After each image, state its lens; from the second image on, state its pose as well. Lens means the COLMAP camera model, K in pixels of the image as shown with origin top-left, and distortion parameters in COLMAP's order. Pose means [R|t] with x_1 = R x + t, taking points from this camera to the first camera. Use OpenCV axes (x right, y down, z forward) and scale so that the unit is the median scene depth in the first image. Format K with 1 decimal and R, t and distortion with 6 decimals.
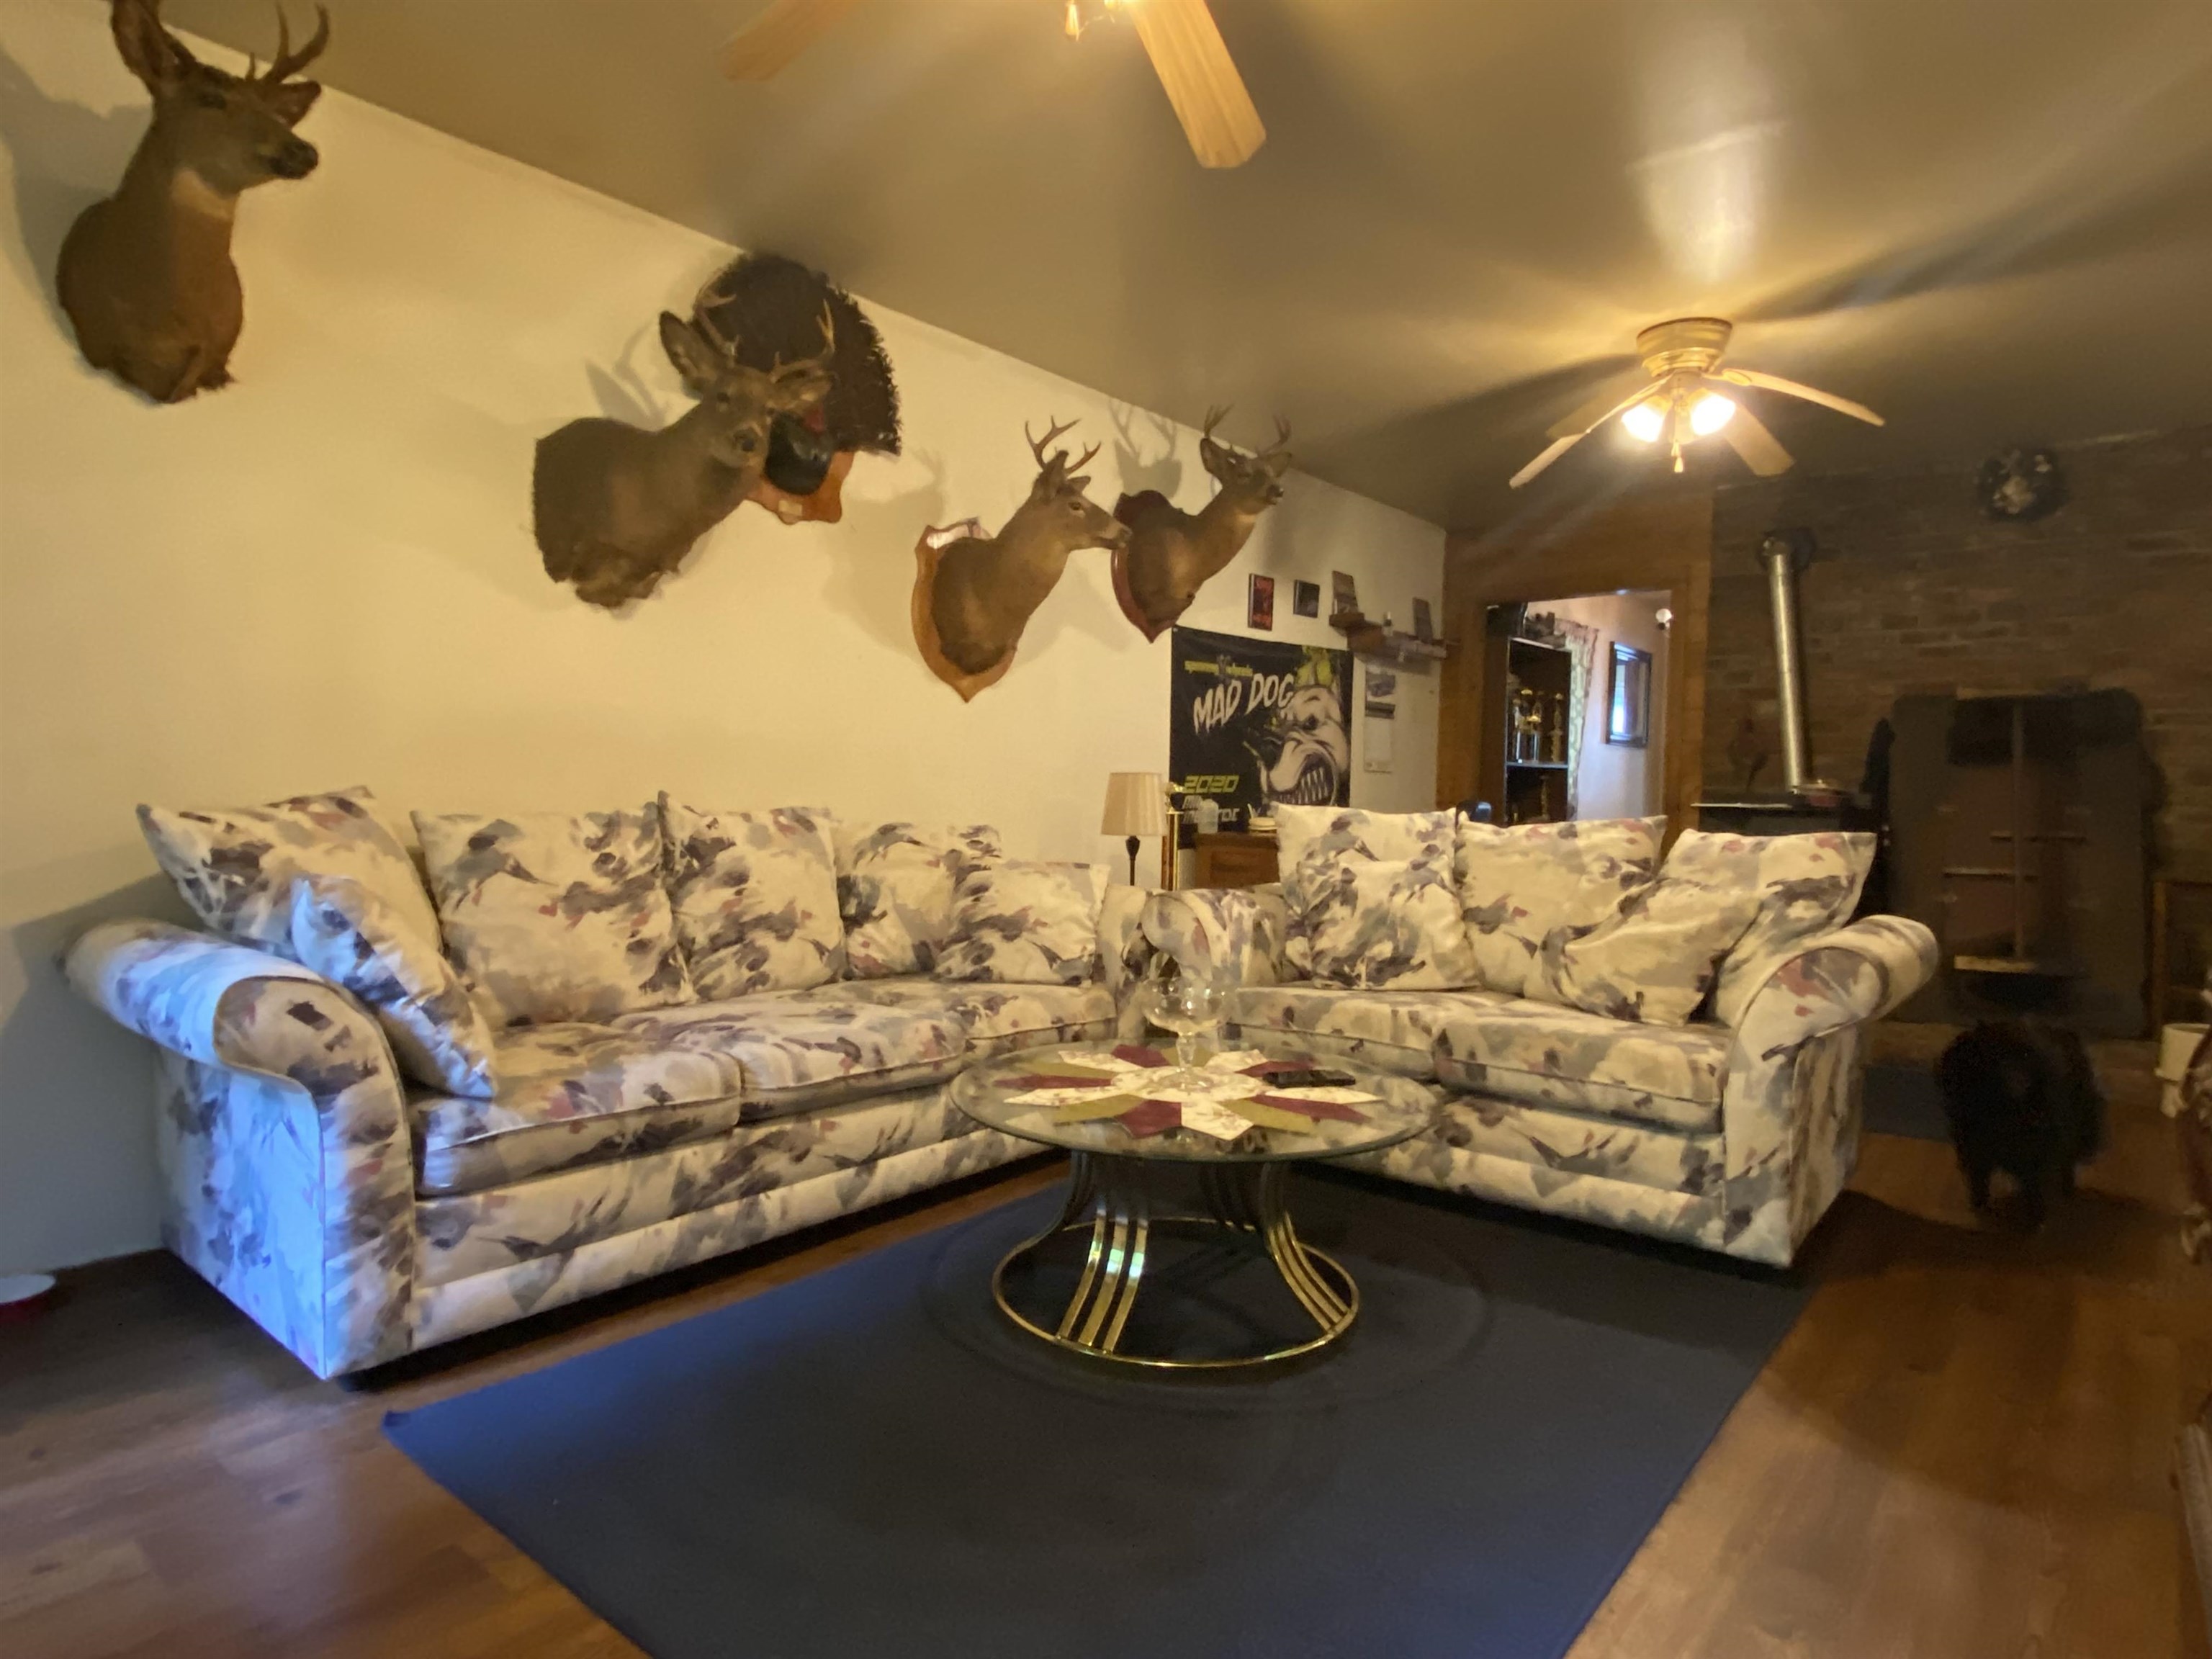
lens RADIAL K [[1250.9, 0, 1118.3], [0, 1250.9, 822.1], [0, 0, 1]] dist [0.045573, -0.045251]
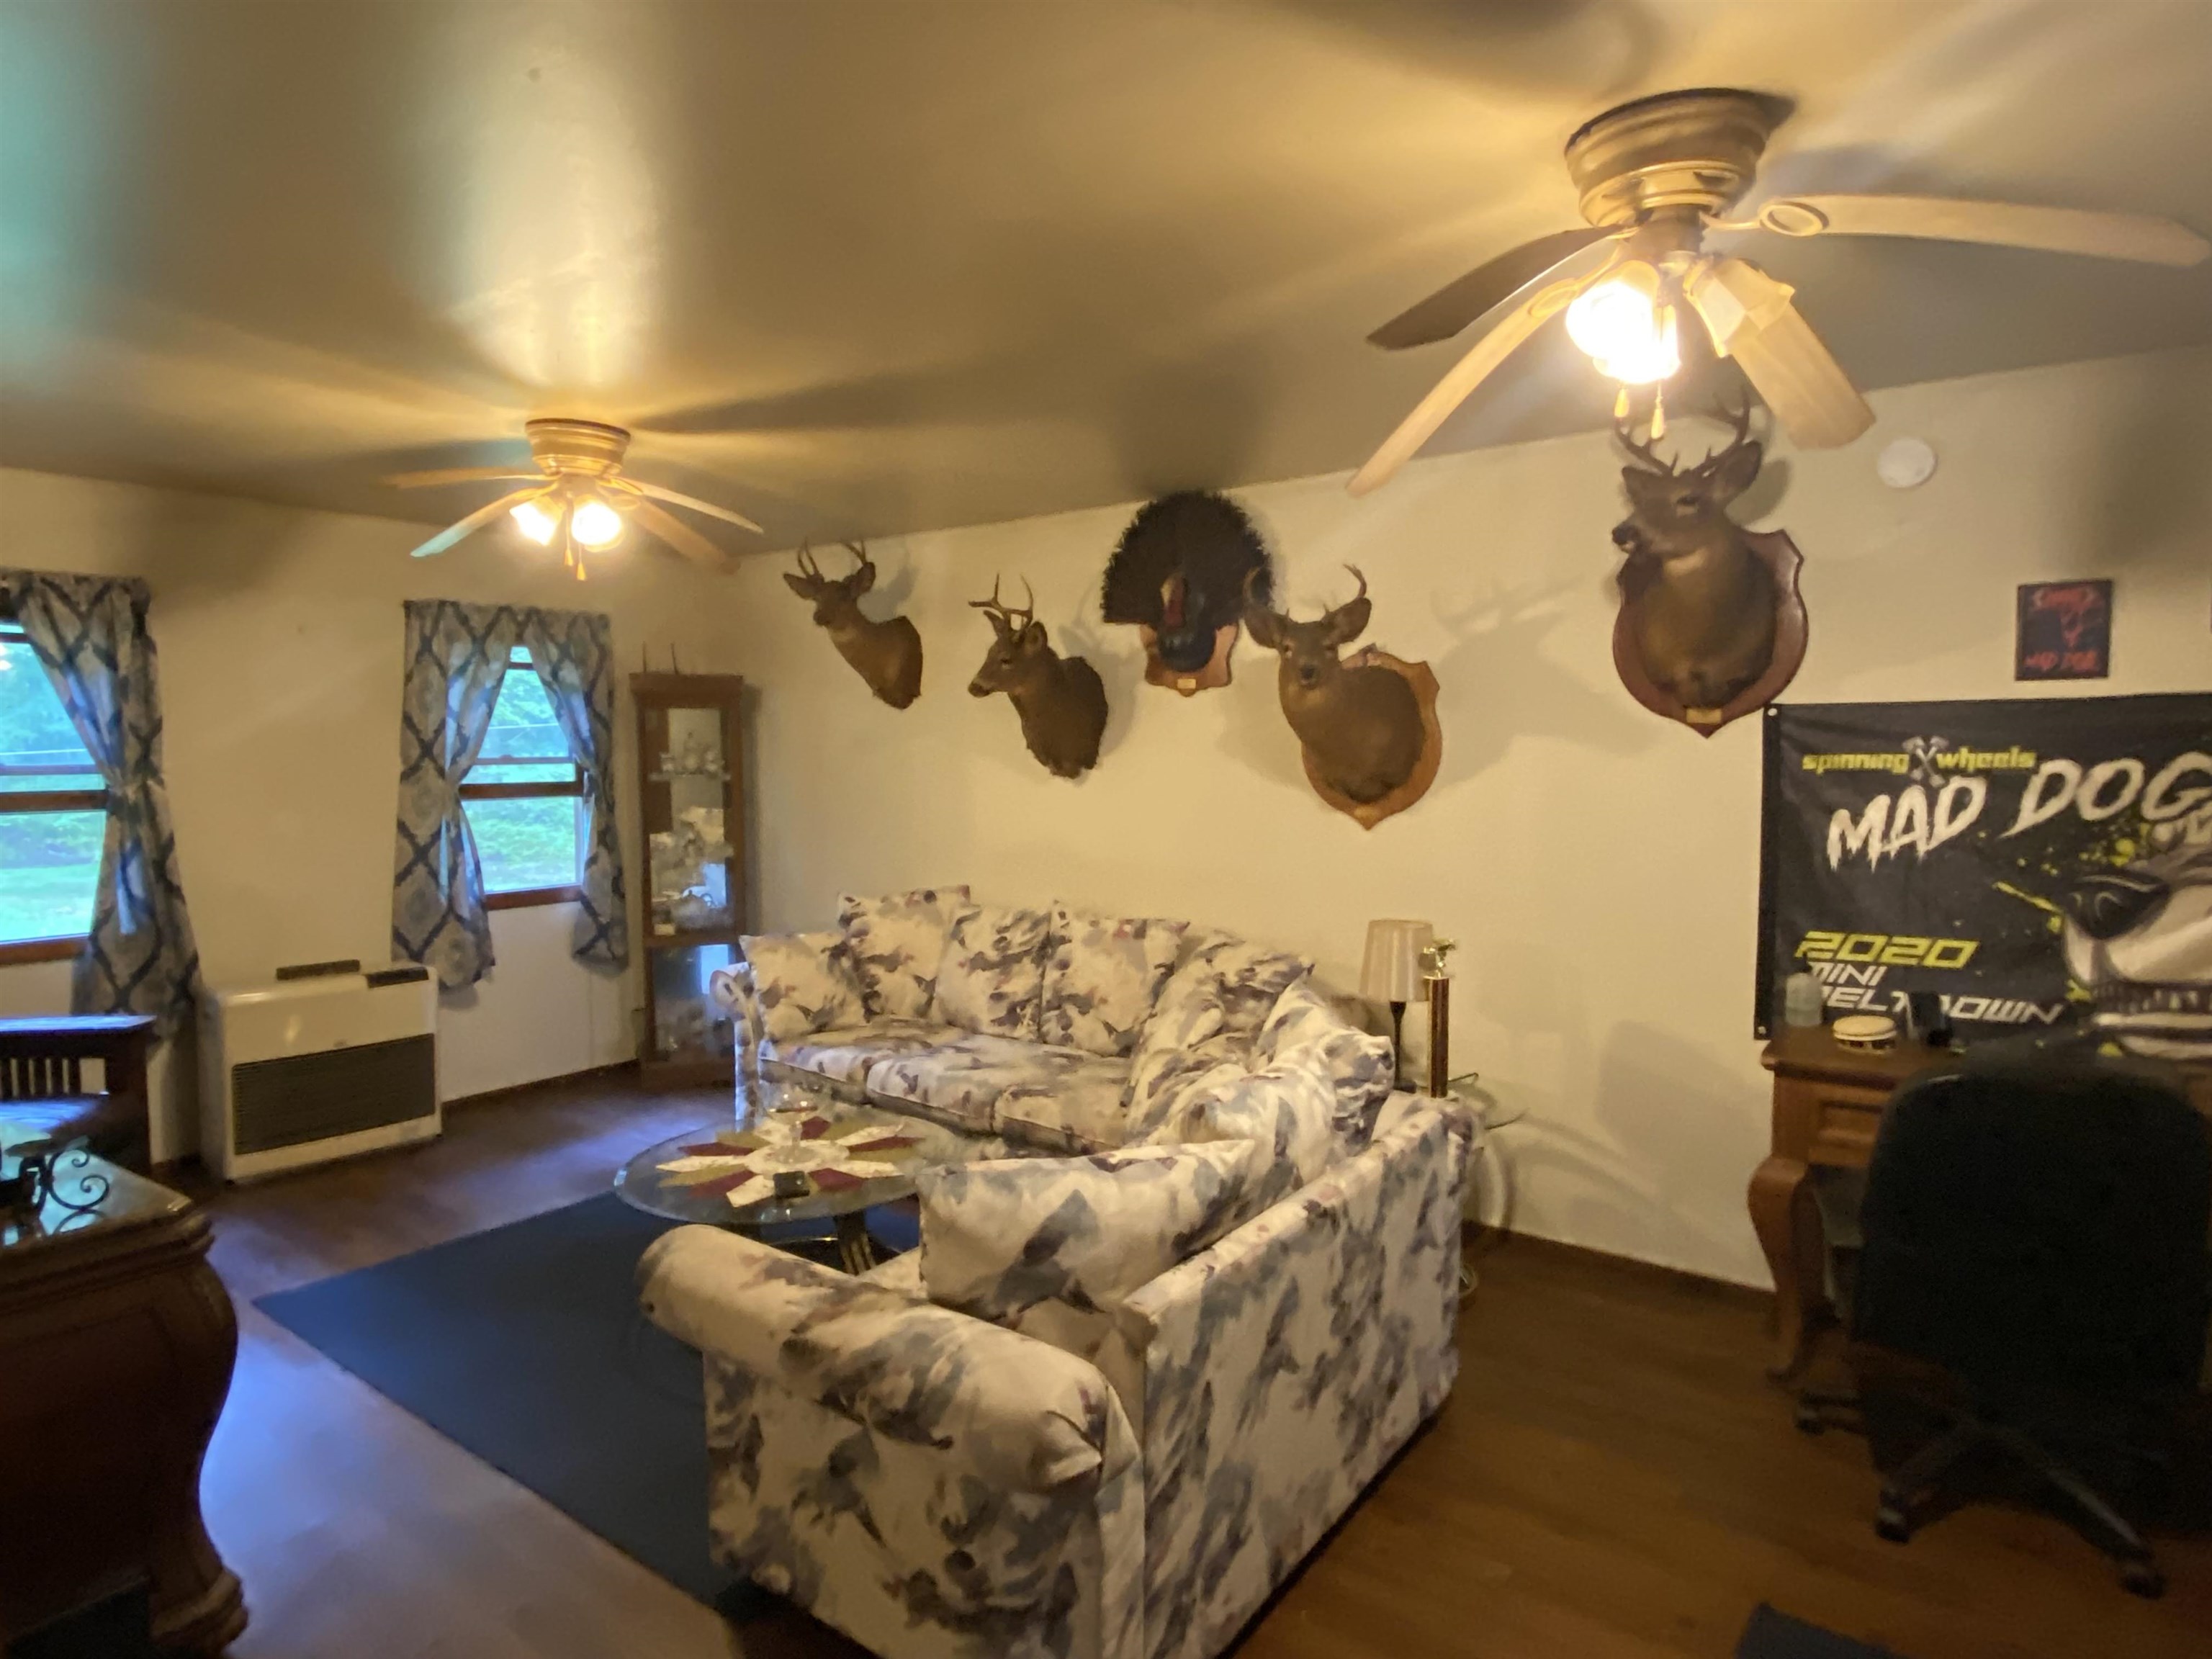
lens RADIAL K [[1250.9, 0, 1100.7], [0, 1250.9, 827.0], [0, 0, 1]] dist [0.045573, -0.045251]
pose [[0.031427, 0.057147, -0.997871, 0.990716], [-0.017575, 0.998241, 0.056615, -0.172961], [0.999352, 0.015759, 0.032376, 0.863108]]
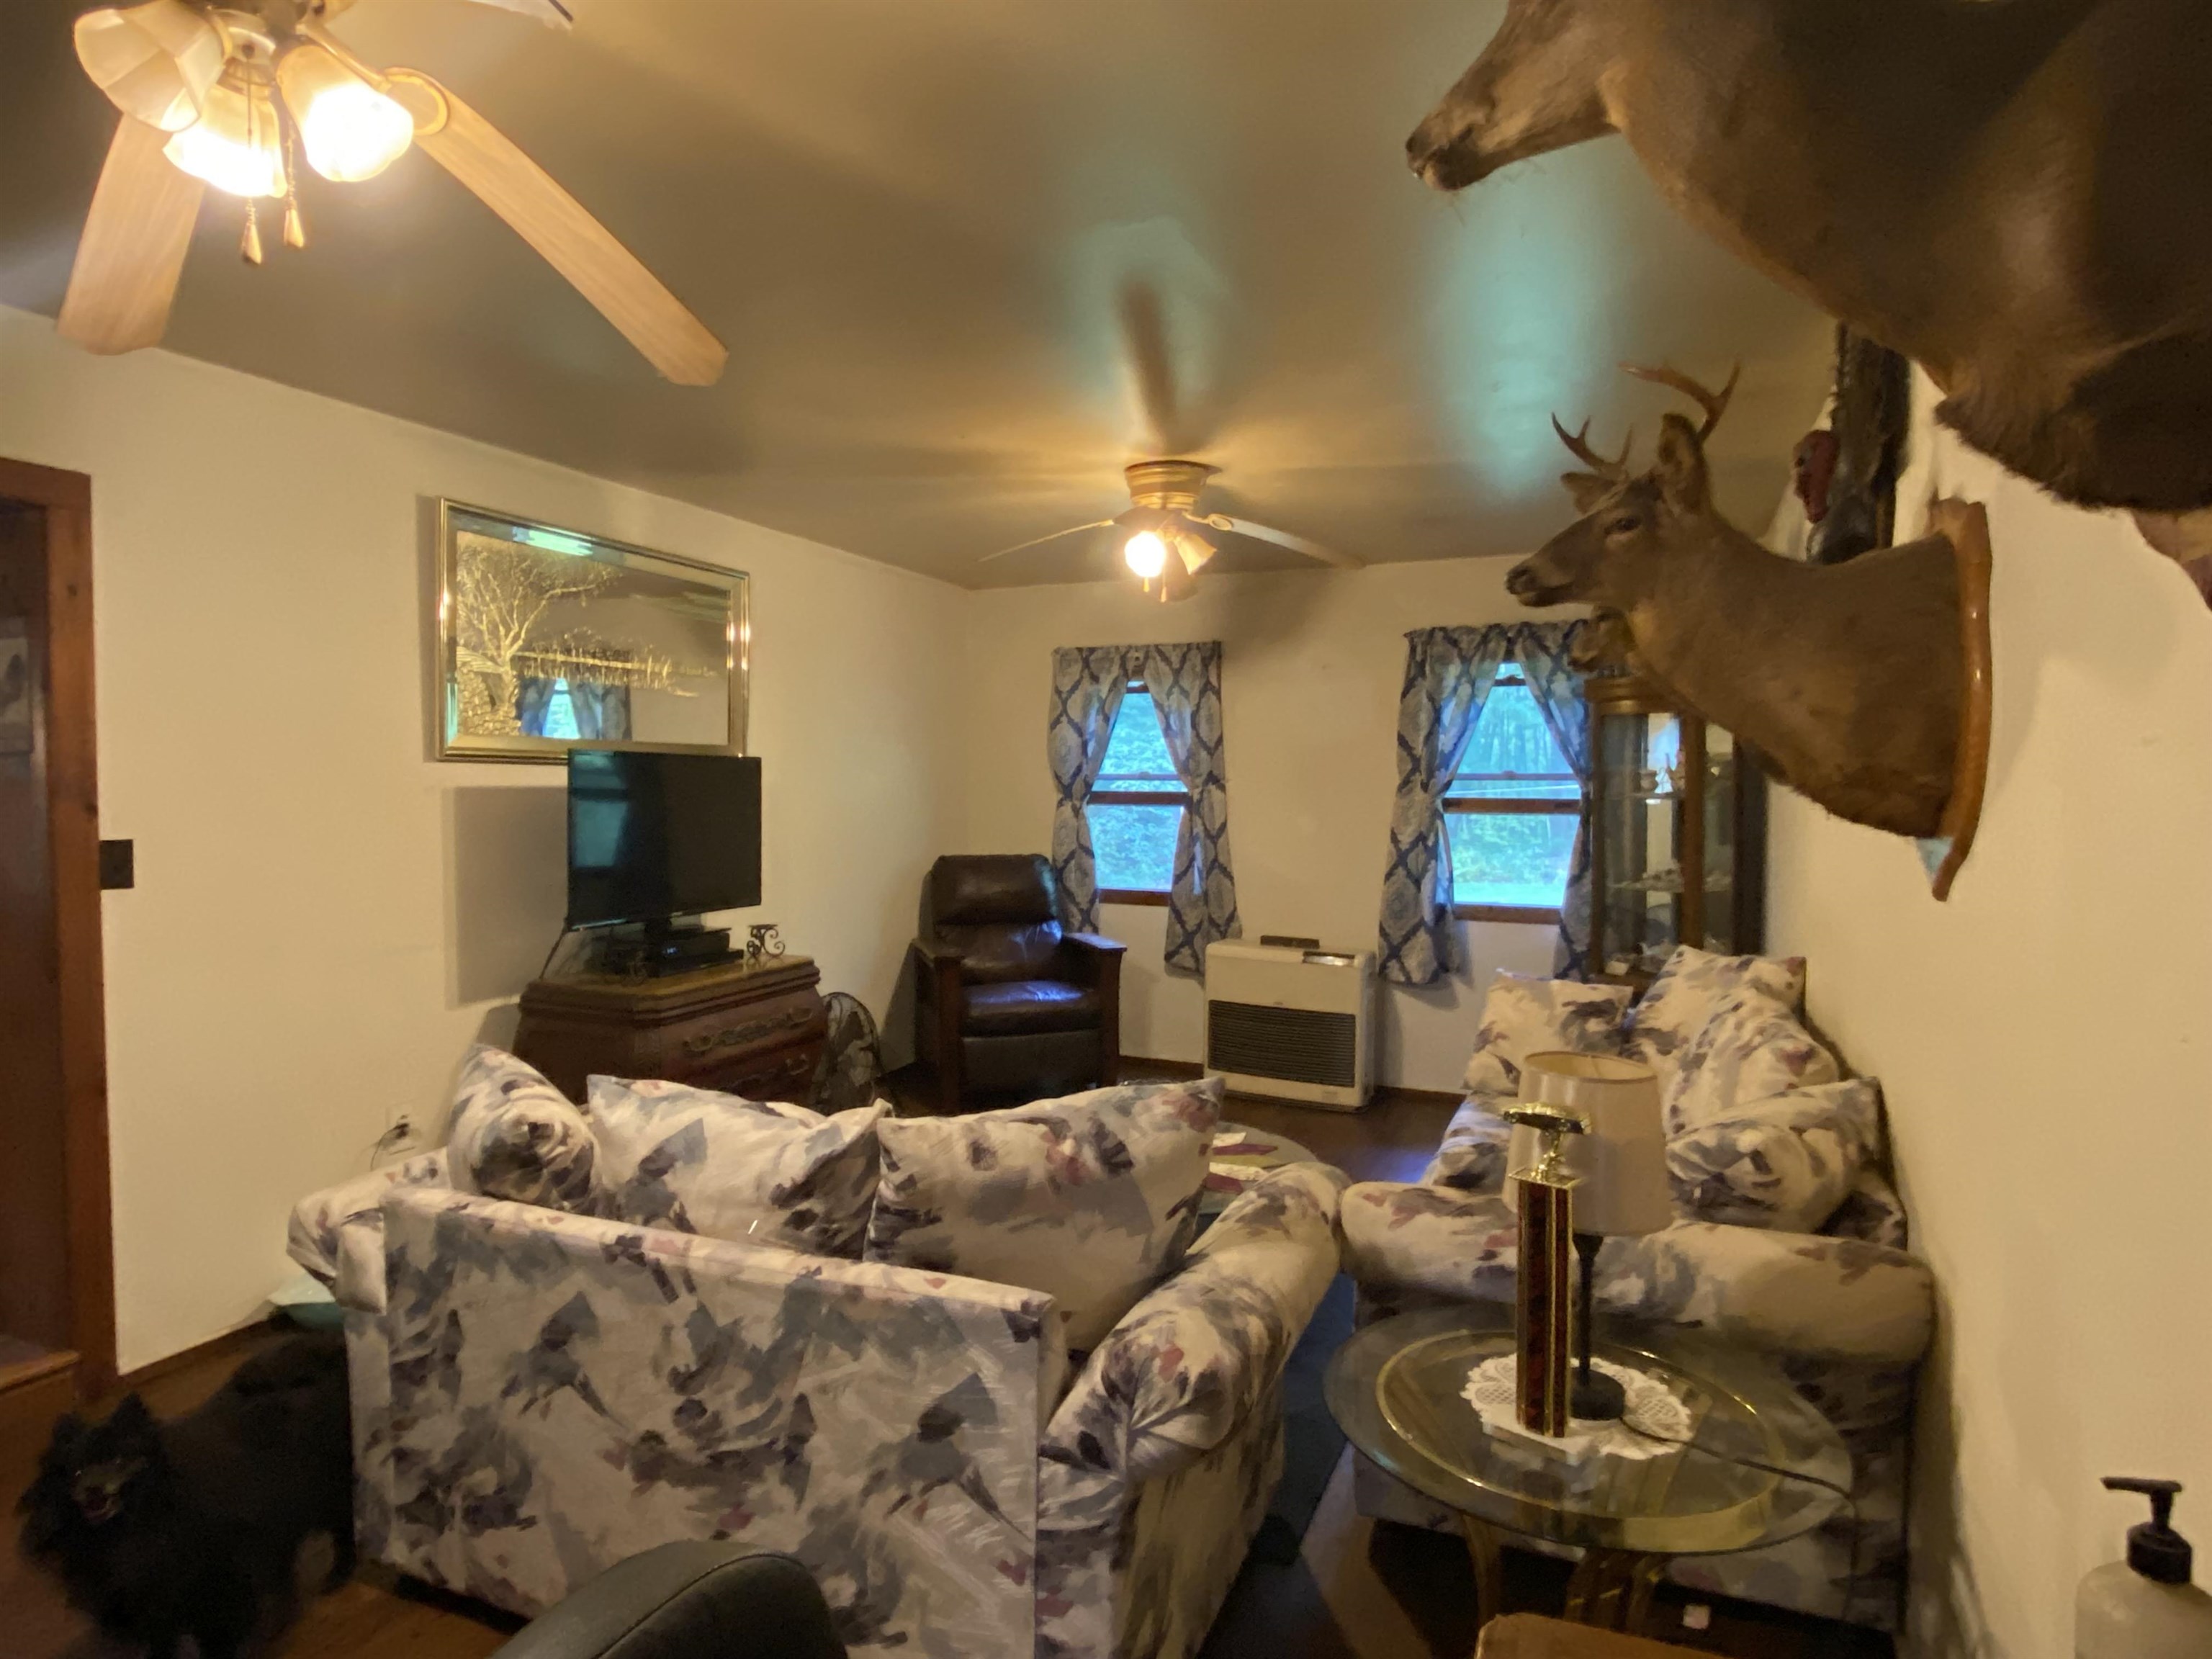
lens RADIAL K [[1250.9, 0, 1095.4], [0, 1250.9, 834.0], [0, 0, 1]] dist [0.045573, -0.045251]
pose [[-0.964006, -0.007299, -0.265780, 0.329863], [-0.023091, 0.998145, 0.056341, -0.158638], [0.264876, 0.060450, -0.962386, 1.554765]]
